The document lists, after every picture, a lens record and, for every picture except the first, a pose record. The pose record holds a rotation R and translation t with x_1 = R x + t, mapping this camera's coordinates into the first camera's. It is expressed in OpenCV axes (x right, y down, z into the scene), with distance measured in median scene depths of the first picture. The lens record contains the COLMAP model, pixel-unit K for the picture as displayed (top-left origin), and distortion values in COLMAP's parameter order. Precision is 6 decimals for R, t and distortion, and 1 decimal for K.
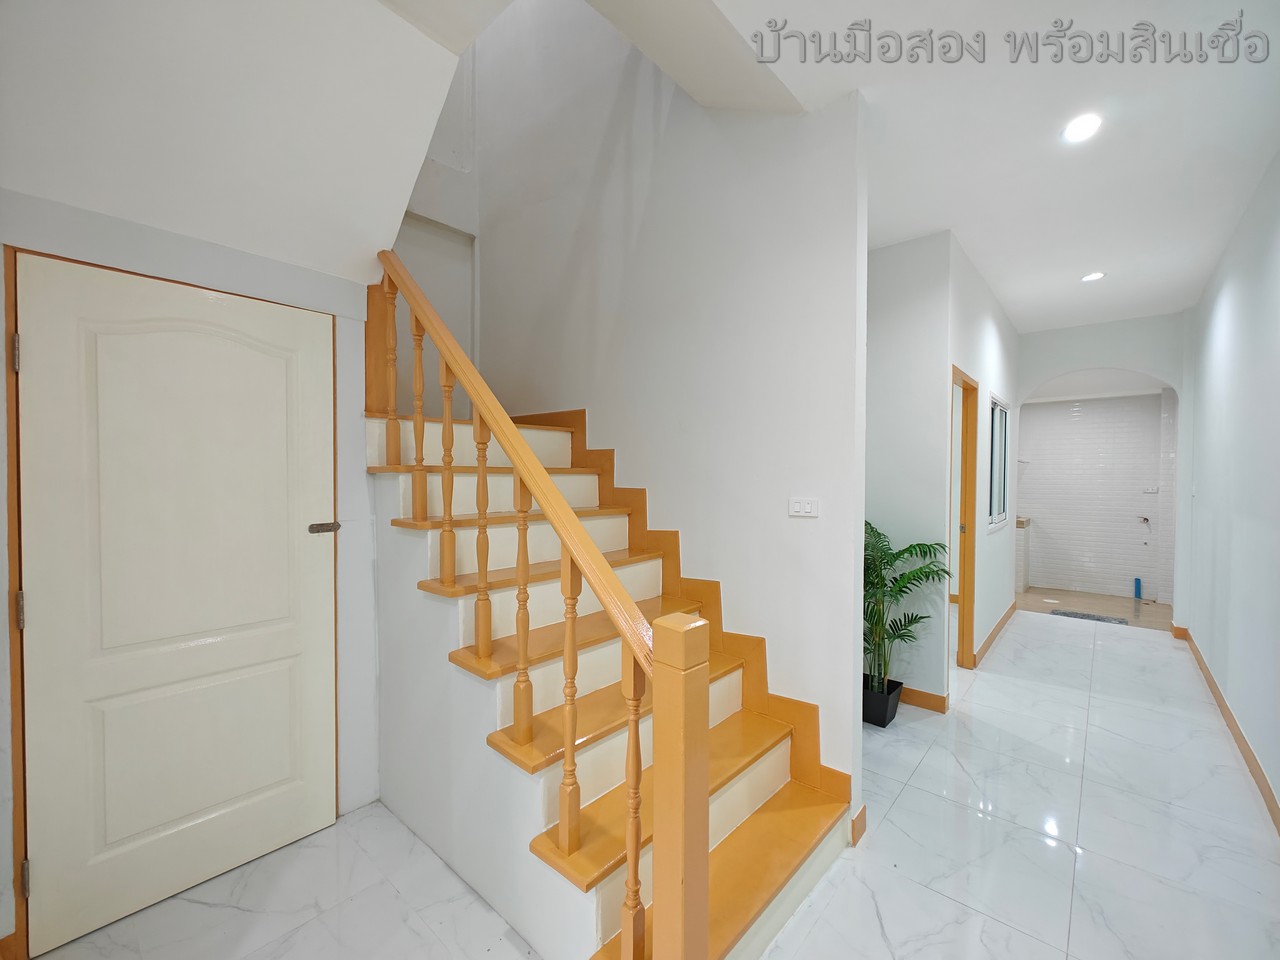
lens RADIAL K [[530.6, 0, 633.7], [0, 530.6, 484.9], [0, 0, 1]] dist [-0.001868, -0.000552]
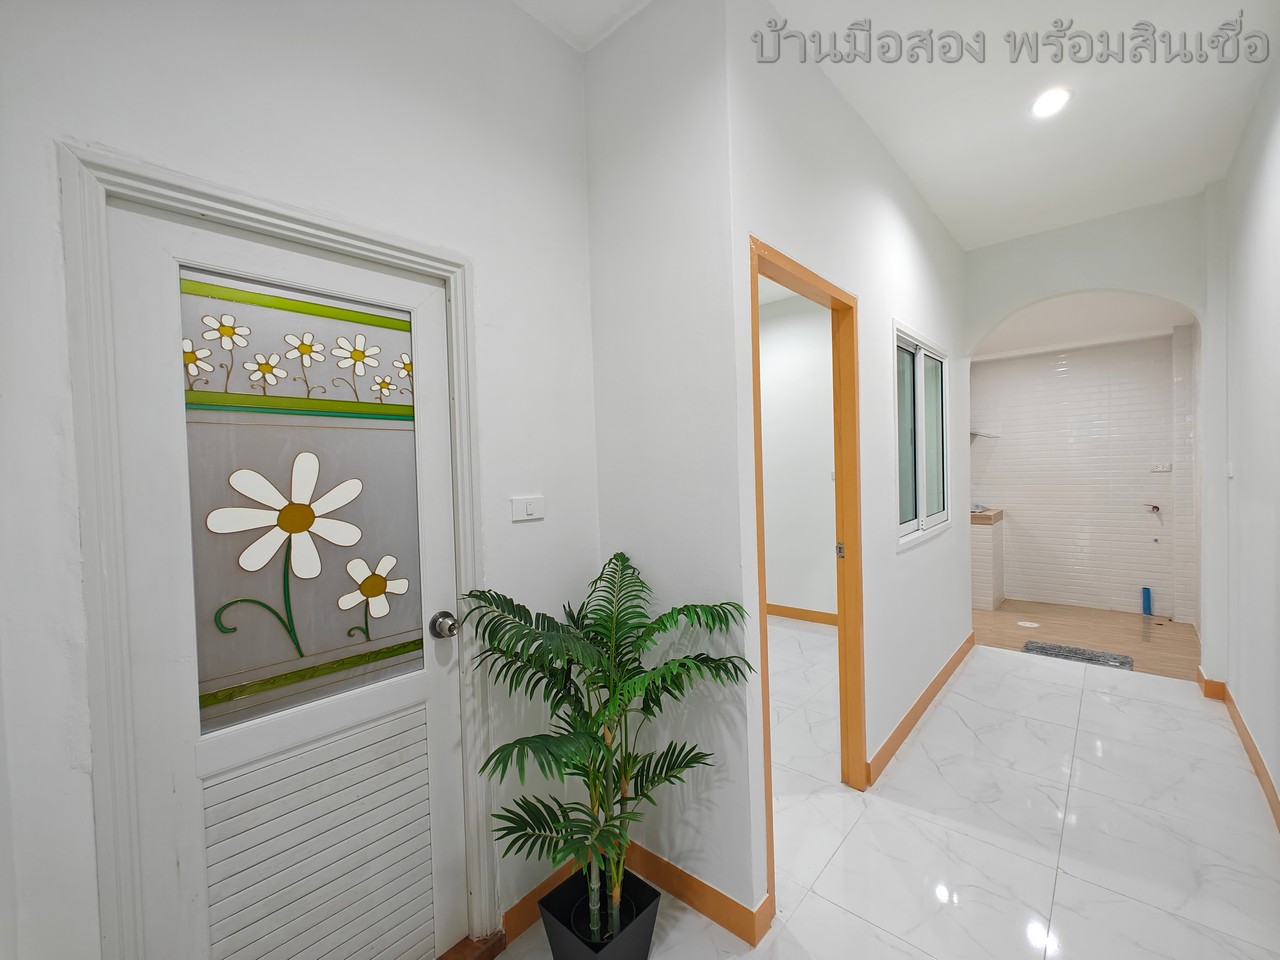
lens RADIAL K [[530.6, 0, 633.7], [0, 530.6, 484.9], [0, 0, 1]] dist [-0.001868, -0.000552]
pose [[0.999214, -0.038739, -0.008361, 0.310370], [0.038839, 0.999172, 0.012136, -0.004535], [0.007884, -0.012451, 0.999891, 0.321150]]
